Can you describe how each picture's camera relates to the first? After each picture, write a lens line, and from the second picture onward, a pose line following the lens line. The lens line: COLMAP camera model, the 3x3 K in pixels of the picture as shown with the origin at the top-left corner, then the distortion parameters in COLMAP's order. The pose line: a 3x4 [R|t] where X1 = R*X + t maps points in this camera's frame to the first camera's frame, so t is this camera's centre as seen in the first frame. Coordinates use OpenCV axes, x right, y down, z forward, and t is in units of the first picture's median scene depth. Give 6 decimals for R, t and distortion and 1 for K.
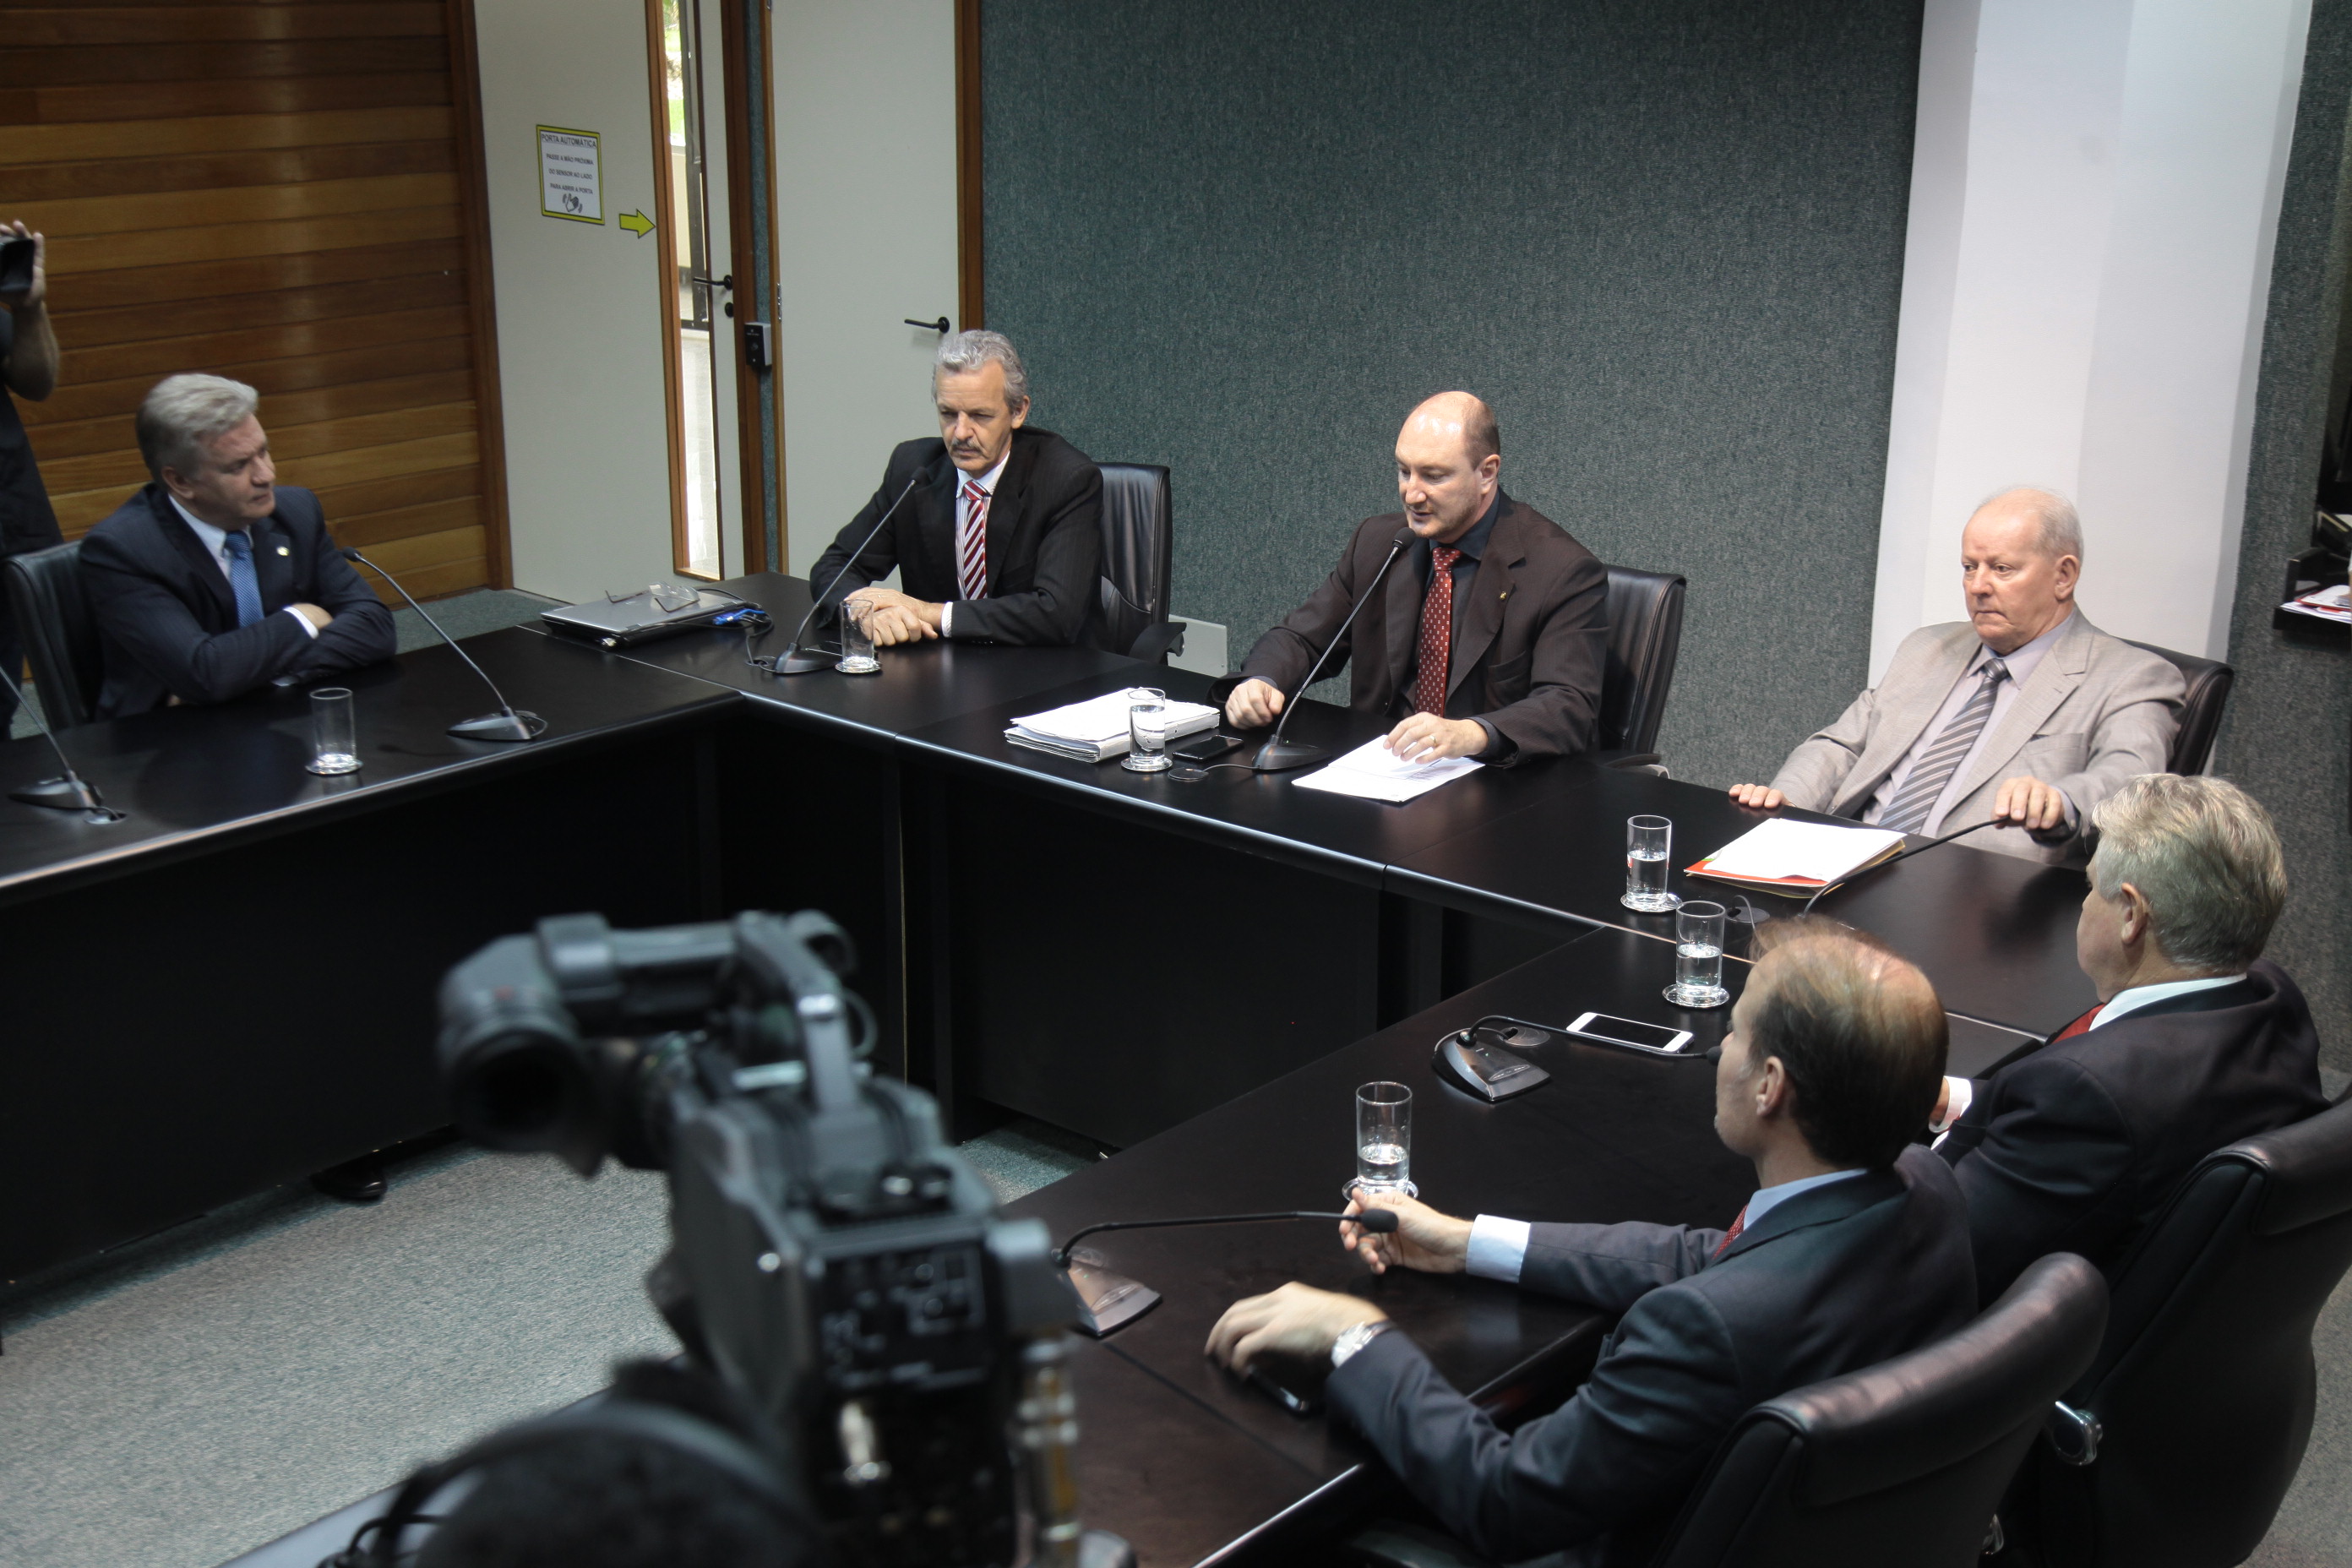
lens RADIAL K [[2993.0, 0, 1228.3], [0, 2993.0, 857.3], [0, 0, 1]] dist [0.060834, 0.000000]
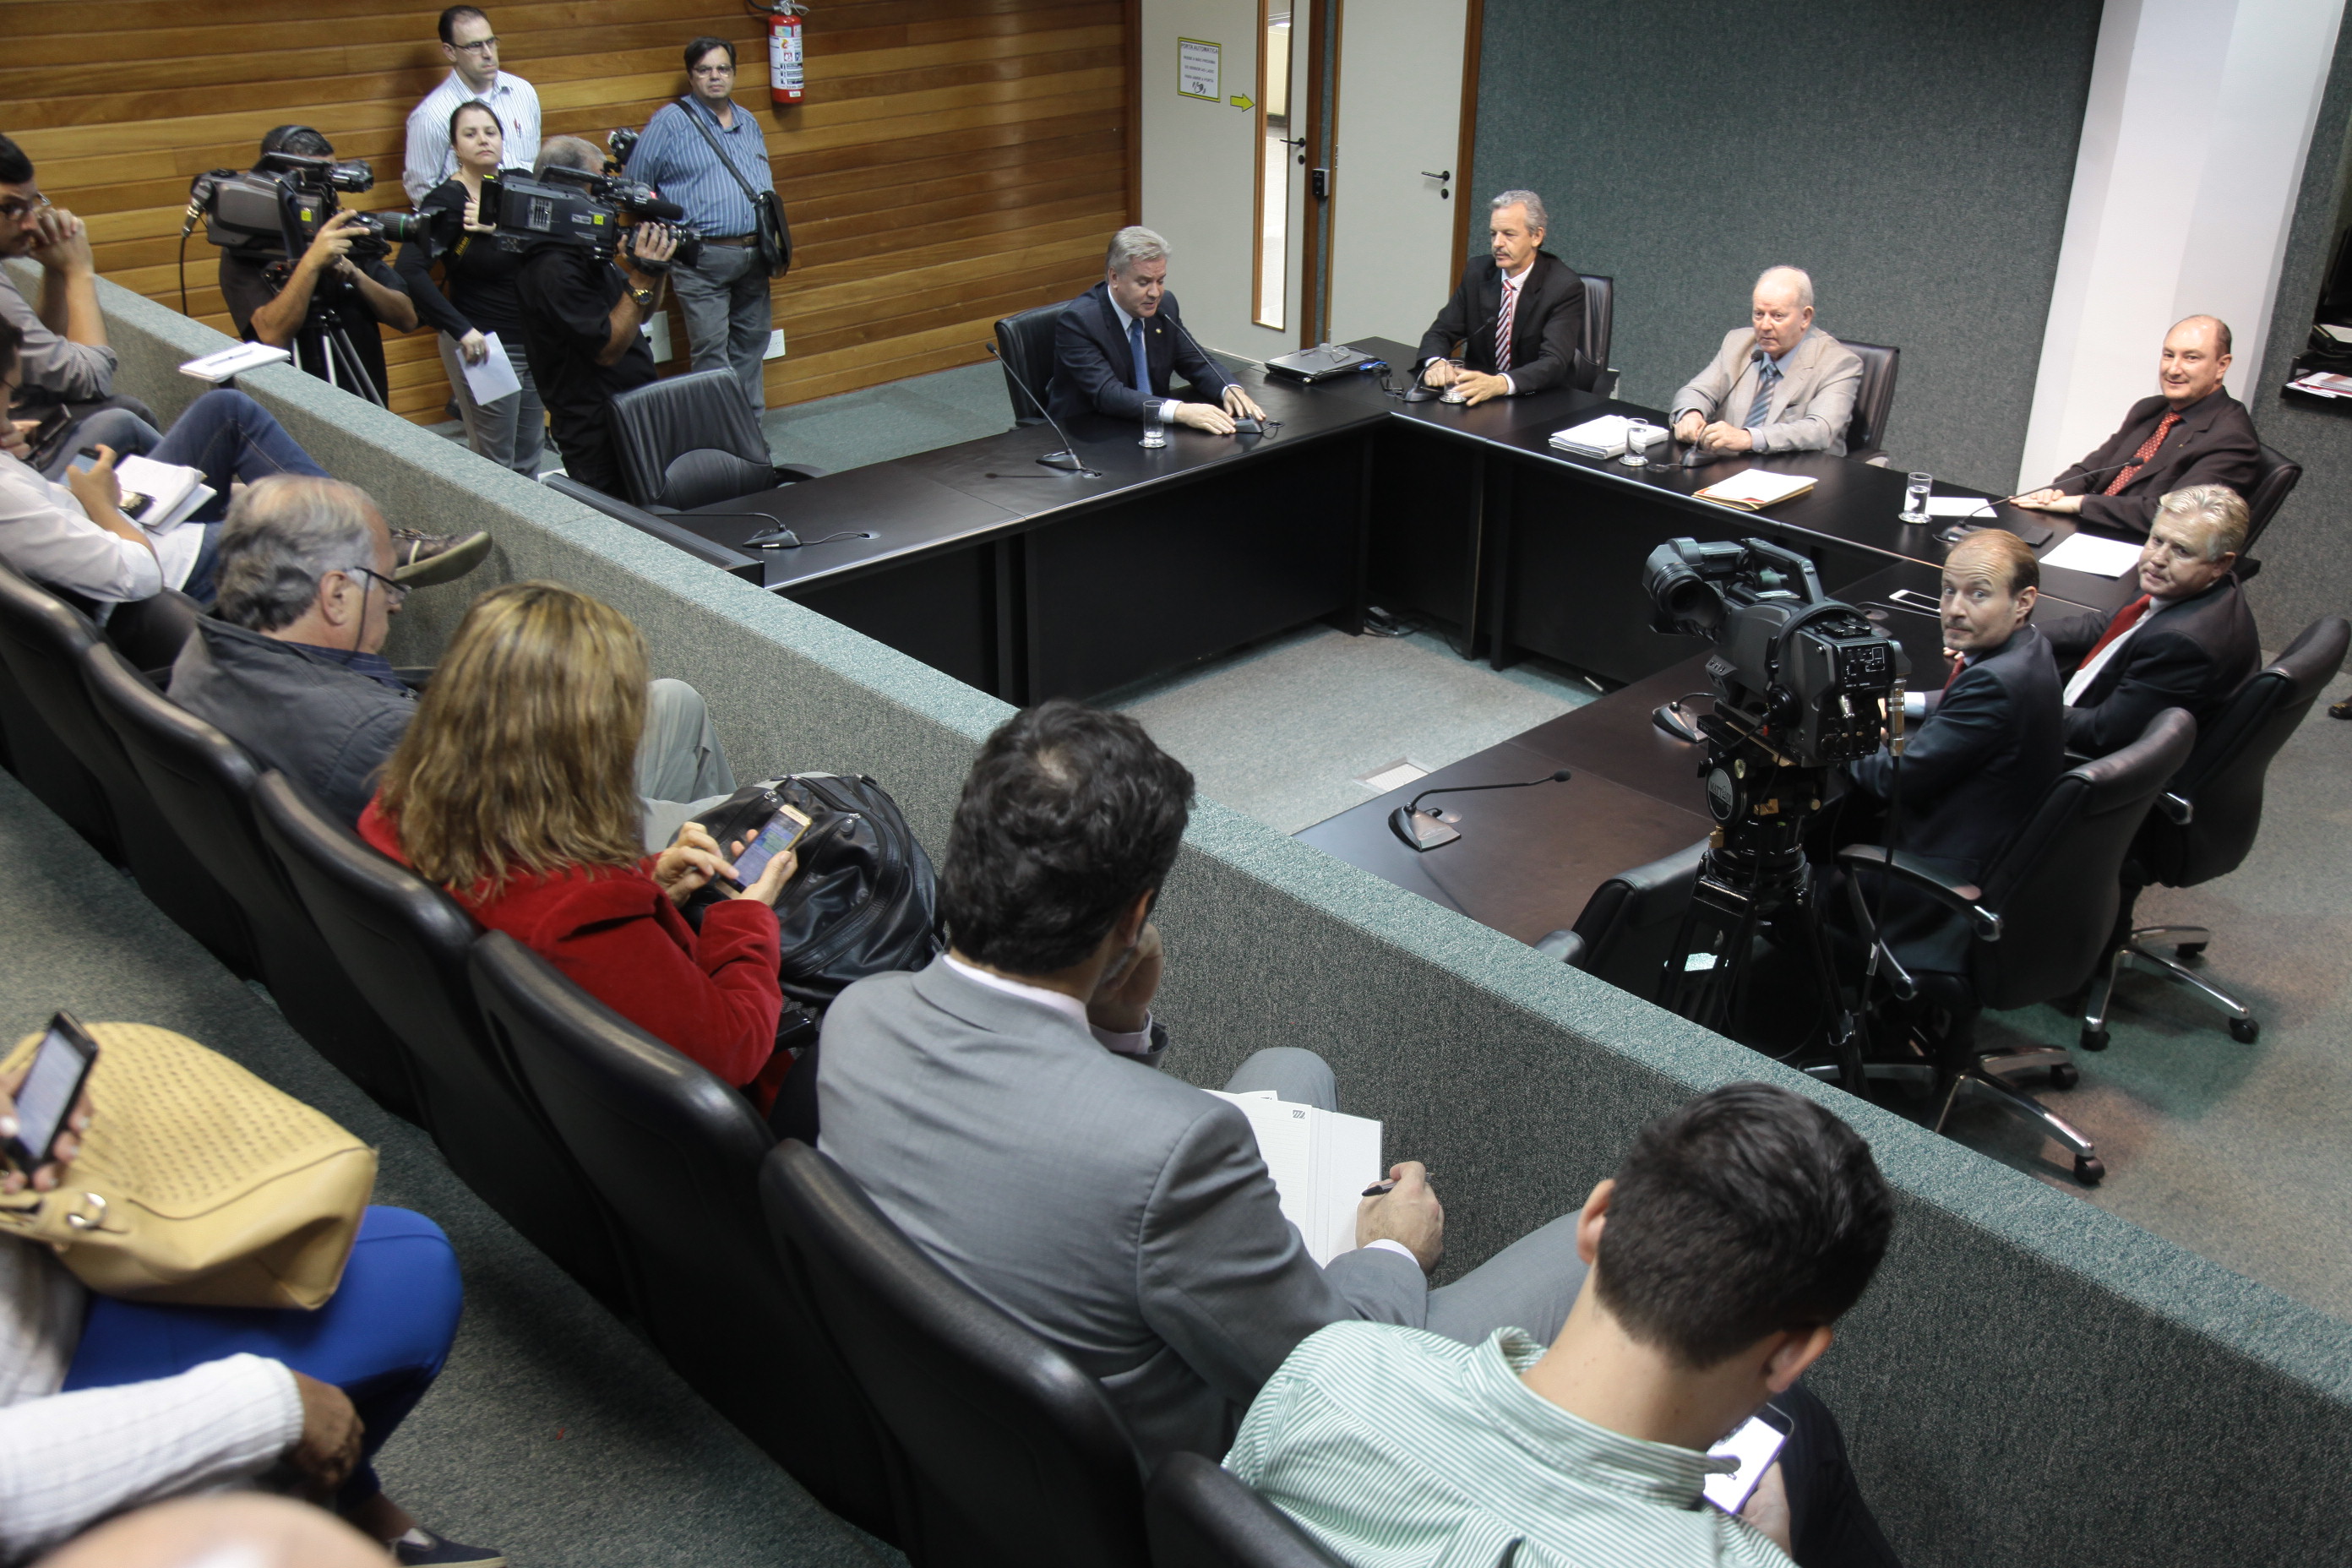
lens RADIAL K [[2173.2, 0, 1211.1], [0, 2173.2, 825.4], [0, 0, 1]] dist [-0.013169, 0.000000]
pose [[0.994378, 0.045546, -0.095596, -0.113618], [-0.031019, 0.988458, 0.148284, -0.000047], [0.101246, -0.144485, 0.984314, -0.269687]]
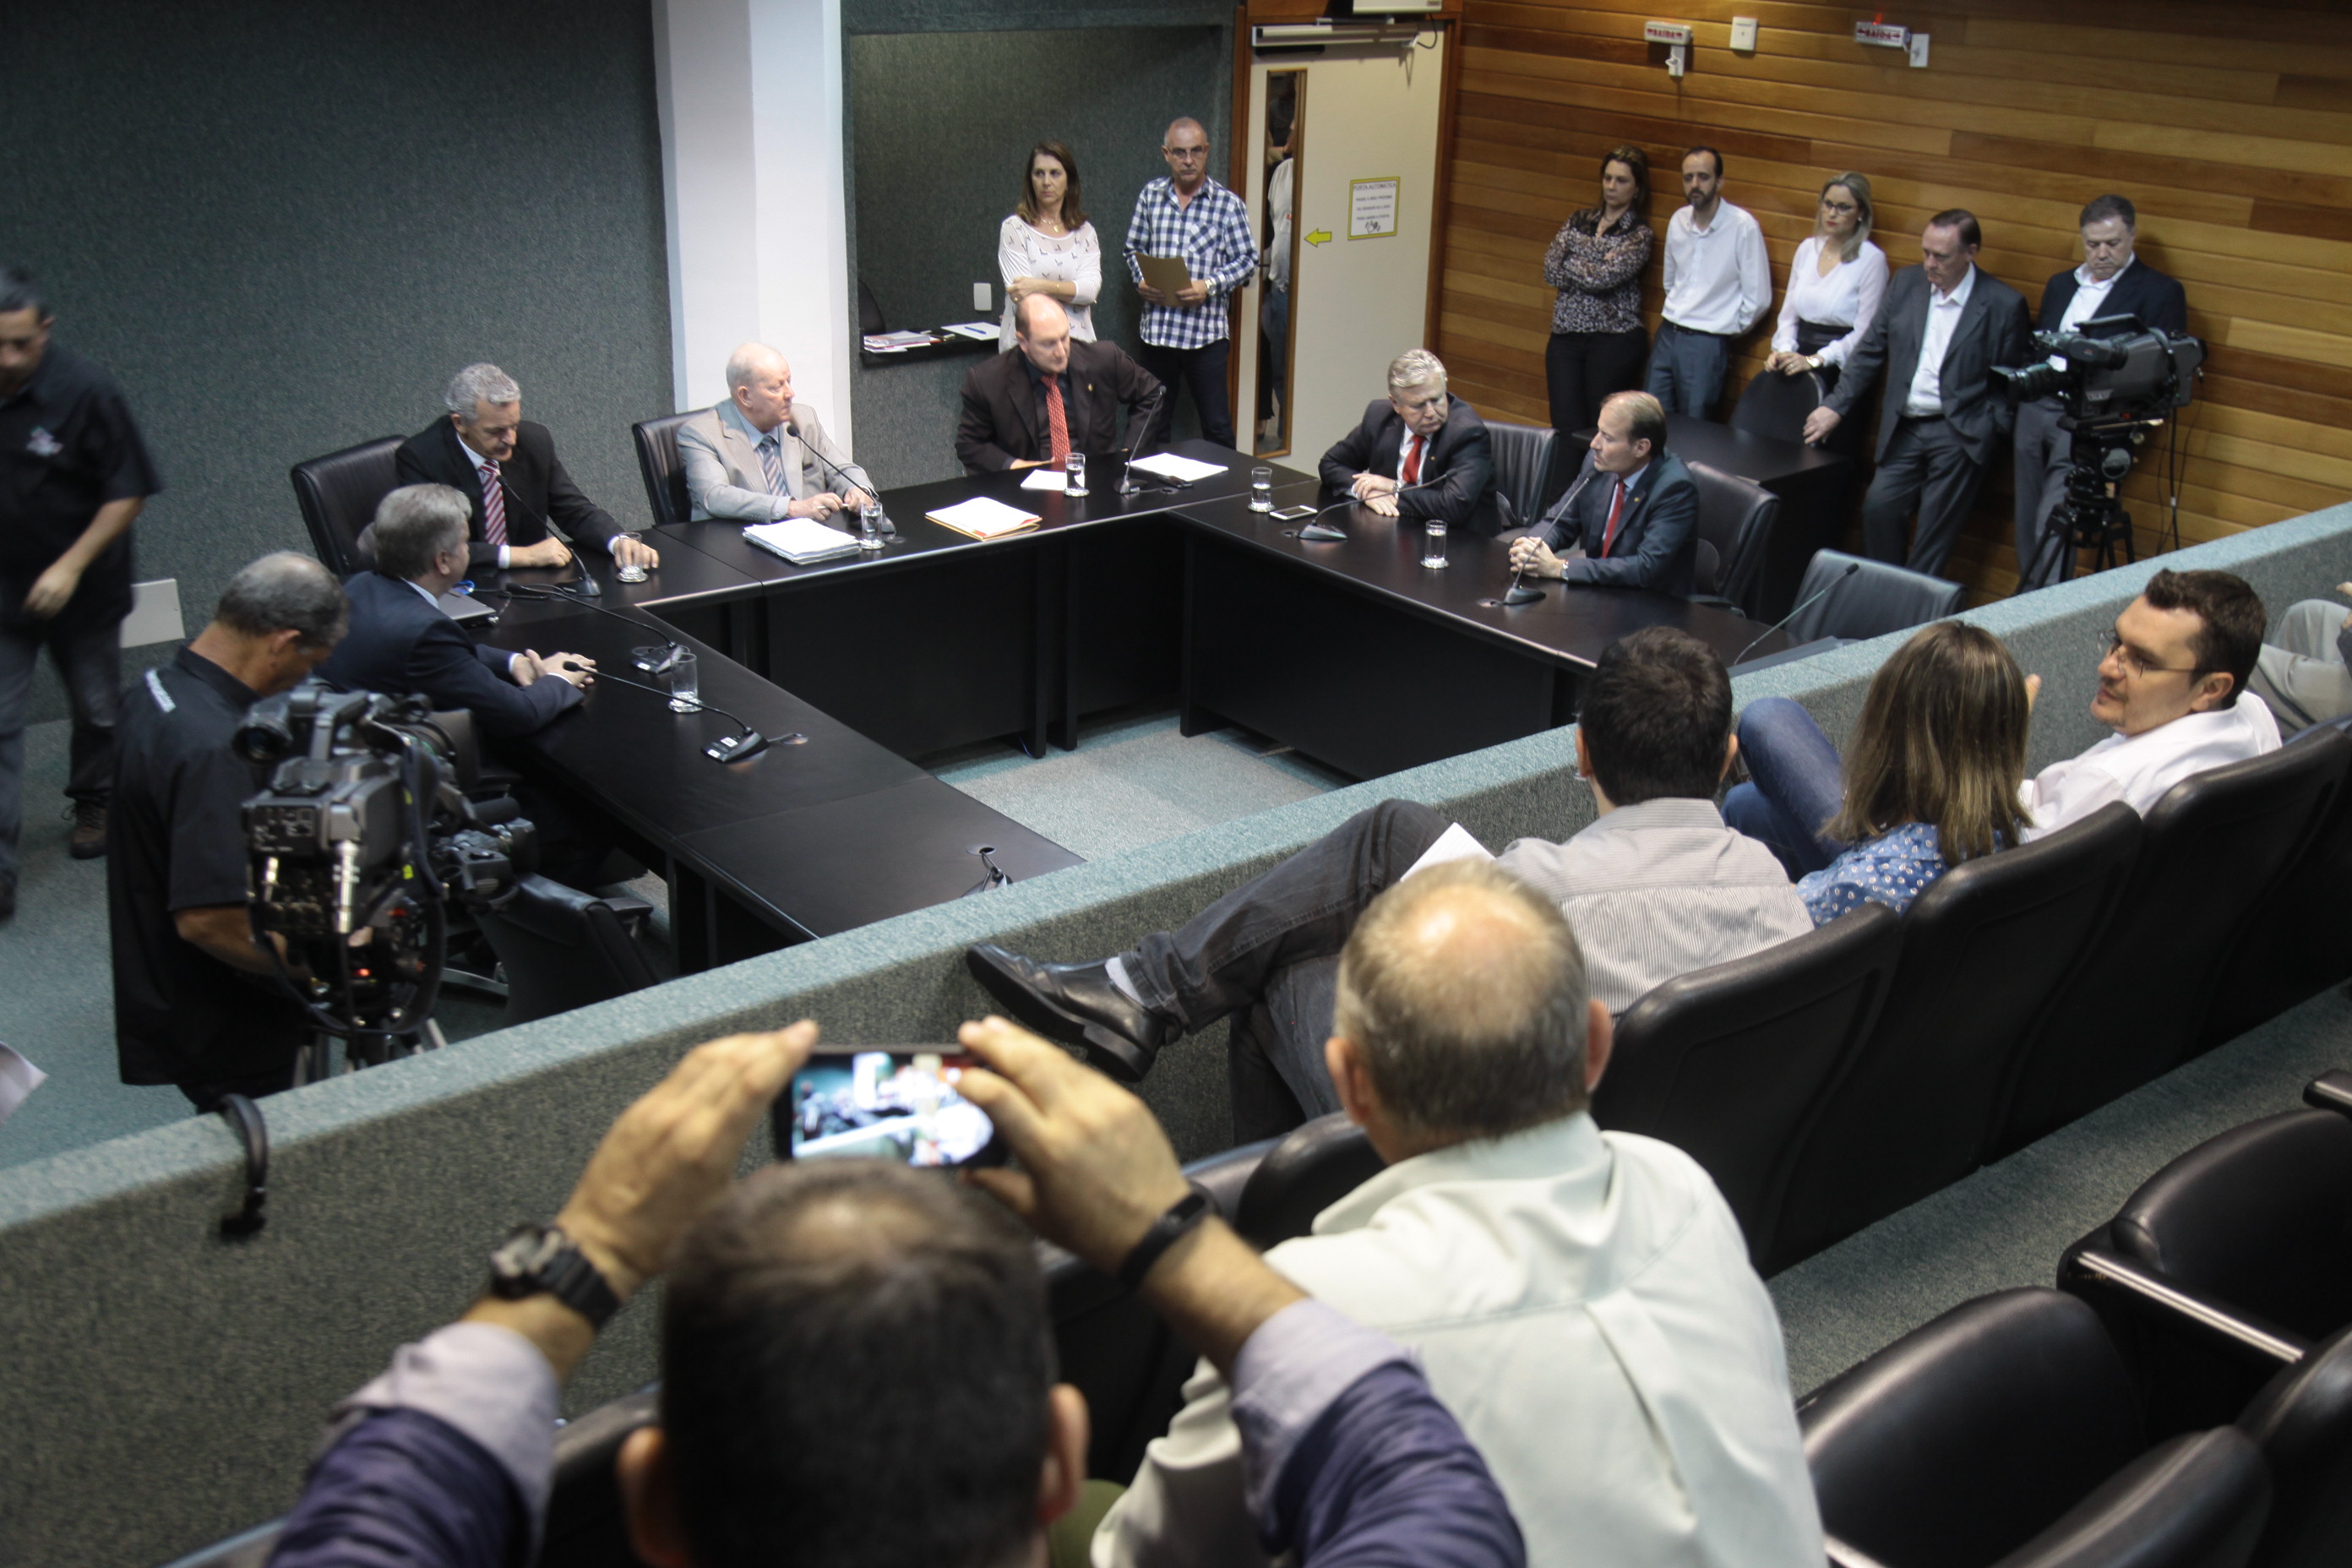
lens RADIAL K [[2413.0, 0, 1180.2], [0, 2413.0, 788.5], [0, 0, 1]] dist [0.050201, 0.000000]
pose [[0.176335, -0.362809, 0.915028, -1.075770], [0.284958, 0.908604, 0.305348, -0.224288], [-0.942181, 0.206901, 0.263604, 0.380449]]
